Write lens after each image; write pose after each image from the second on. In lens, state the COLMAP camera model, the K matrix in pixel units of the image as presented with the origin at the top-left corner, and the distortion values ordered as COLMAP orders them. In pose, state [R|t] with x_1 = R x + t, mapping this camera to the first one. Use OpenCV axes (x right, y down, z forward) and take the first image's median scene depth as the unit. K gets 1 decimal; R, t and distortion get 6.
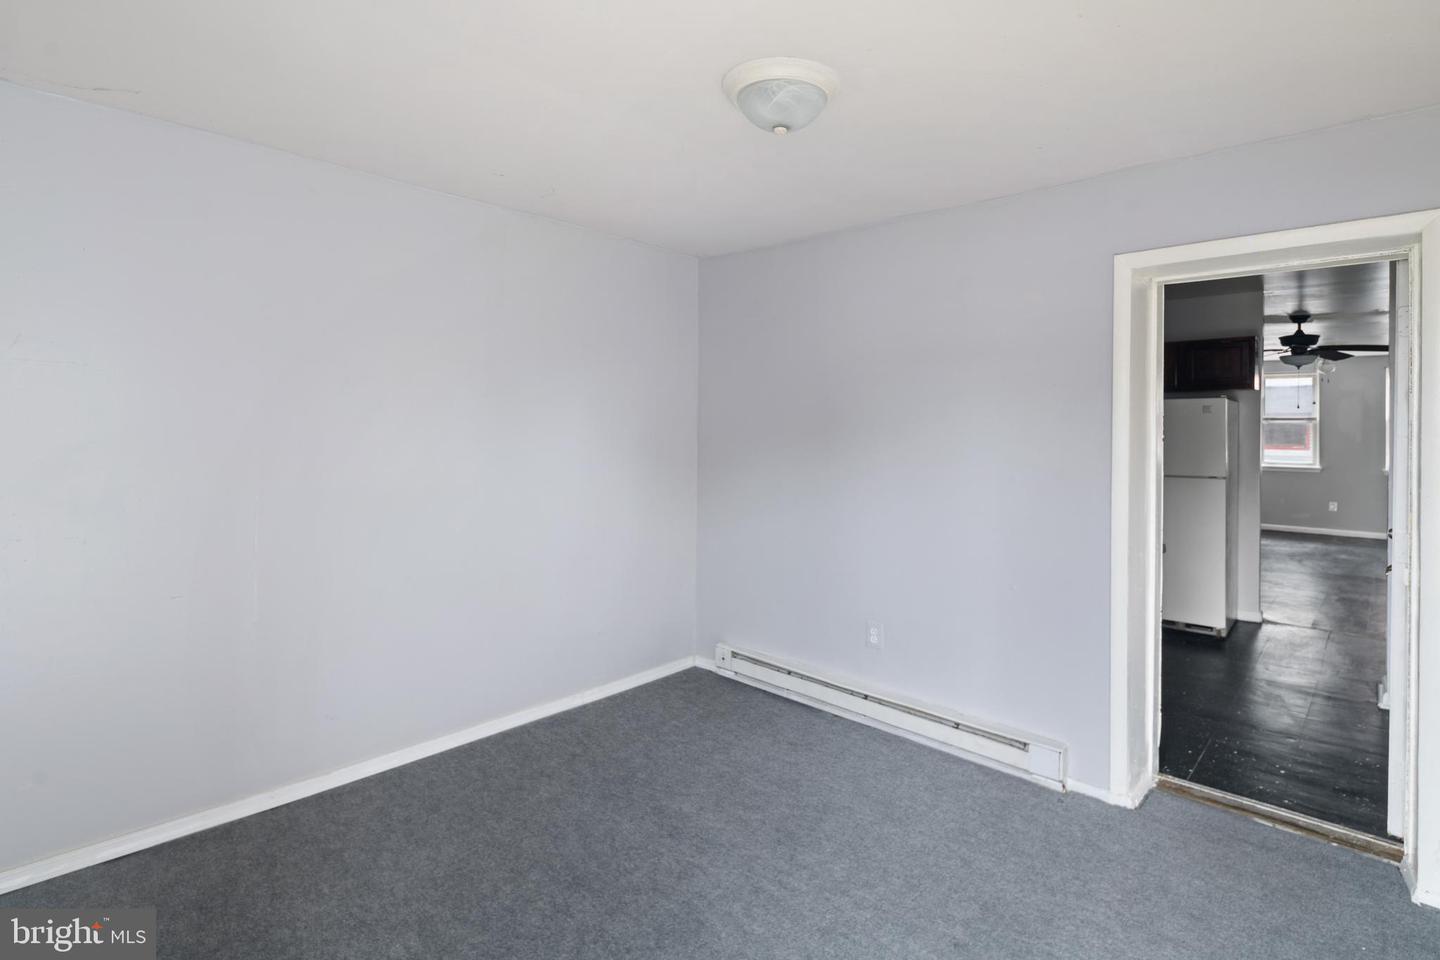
lens RADIAL K [[706.9, 0, 717.6], [0, 706.9, 441.1], [0, 0, 1]] dist [-0.004047, -0.000439]
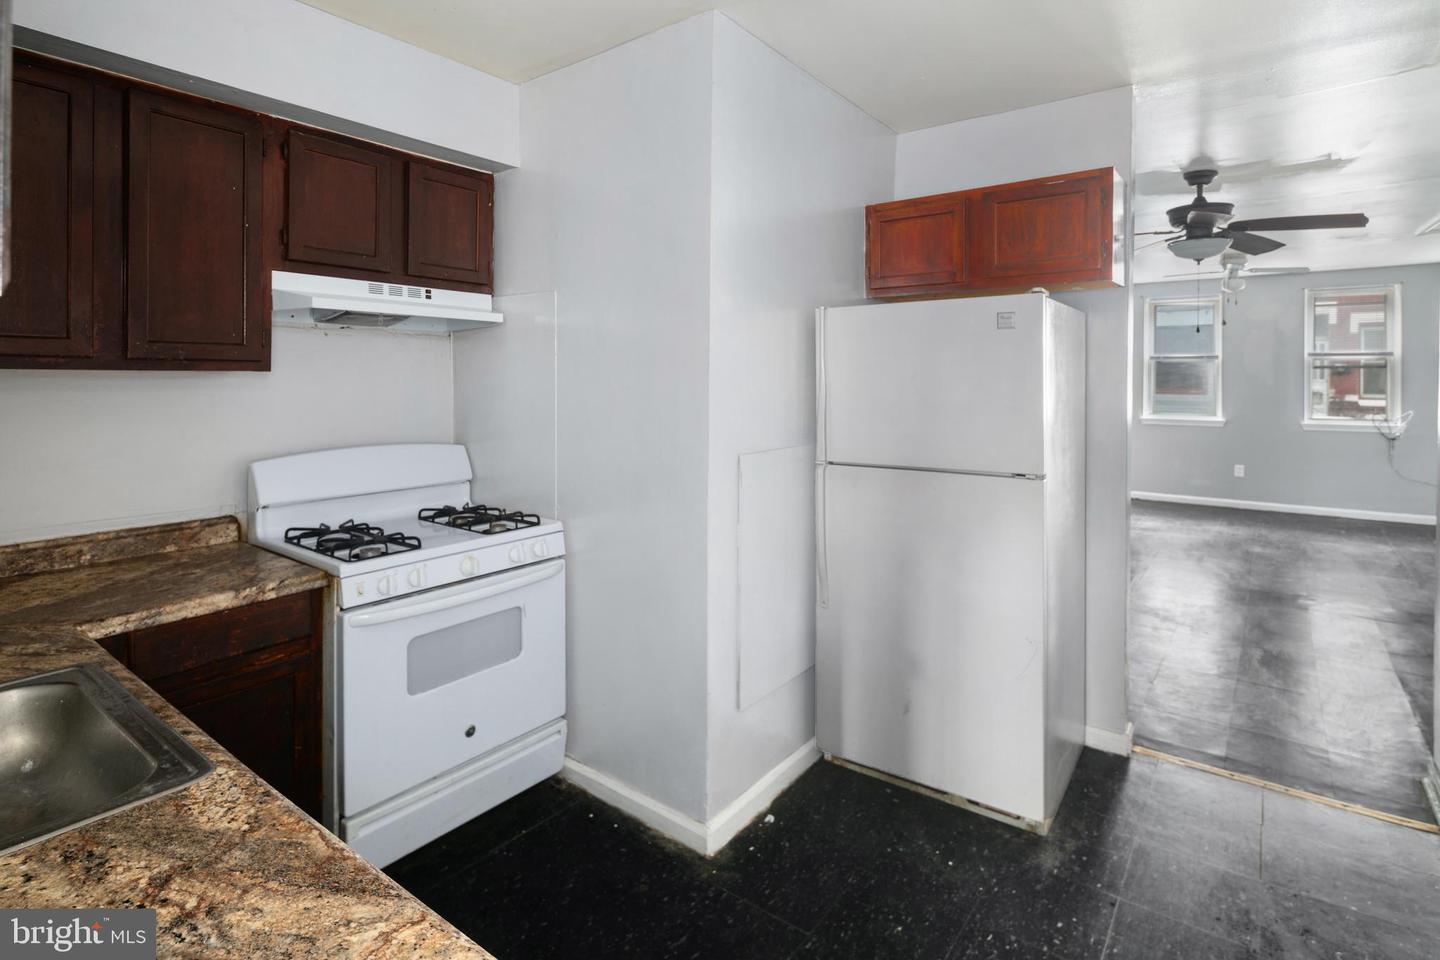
lens RADIAL K [[716.7, 0, 712.7], [0, 716.7, 388.1], [0, 0, 1]] dist [-0.000441, 0.000370]
pose [[0.995325, -0.004866, 0.096462, 0.372533], [0.004517, 0.999982, 0.003843, -0.004360], [-0.096479, -0.003389, 0.995329, 0.455554]]
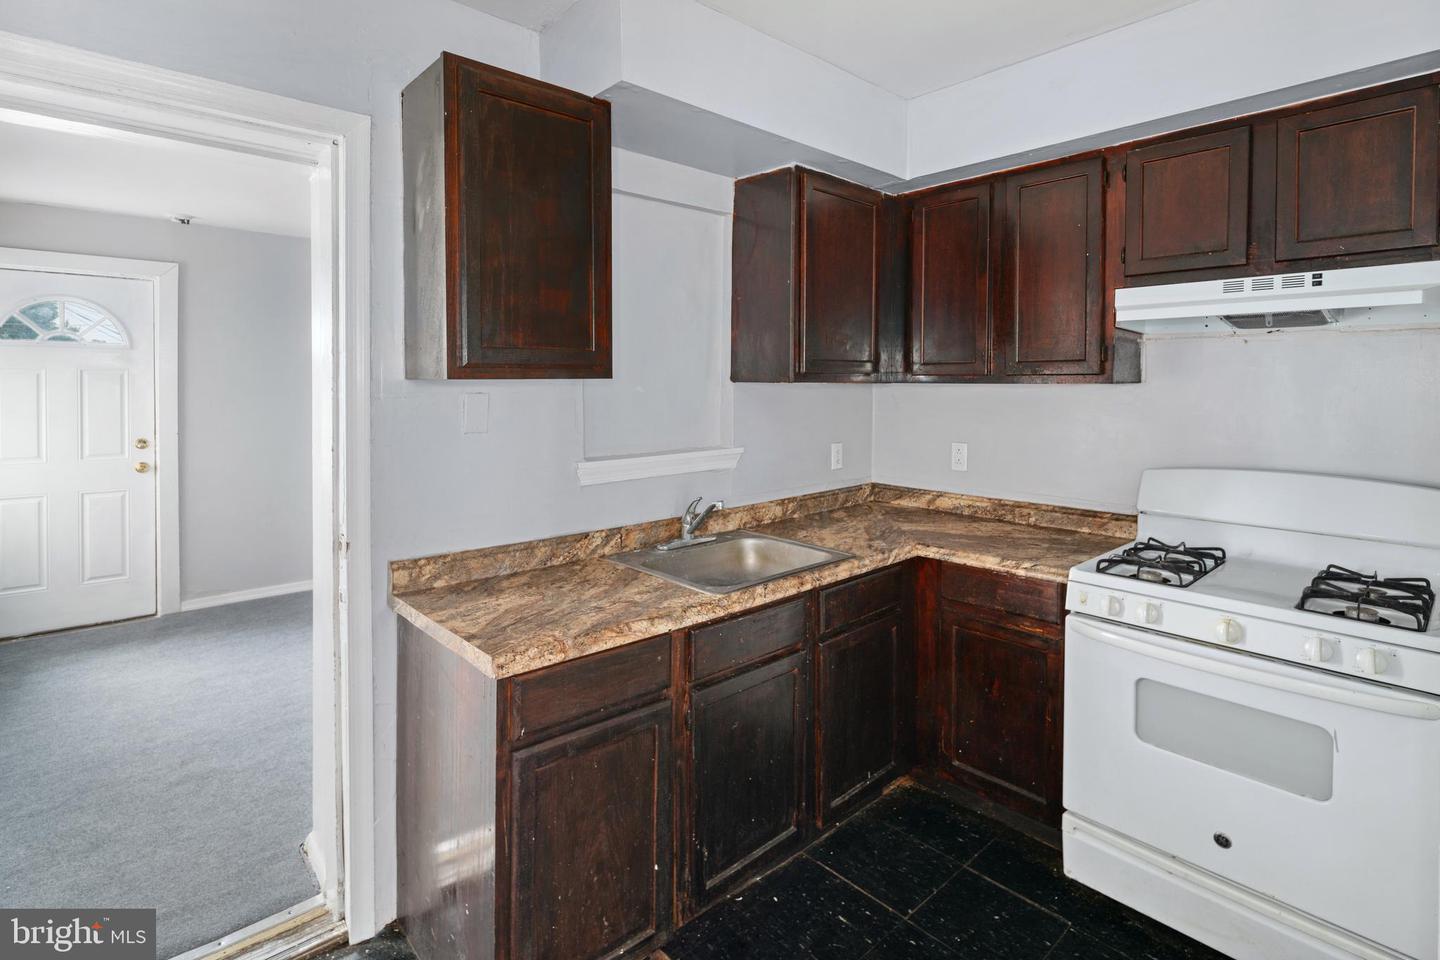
lens RADIAL K [[716.7, 0, 712.7], [0, 716.7, 388.1], [0, 0, 1]] dist [-0.000441, 0.000370]
pose [[-0.083937, 0.000761, -0.996471, 0.821892], [-0.011742, 0.999930, 0.001752, -0.011481], [0.996402, 0.011847, -0.083922, 0.861375]]
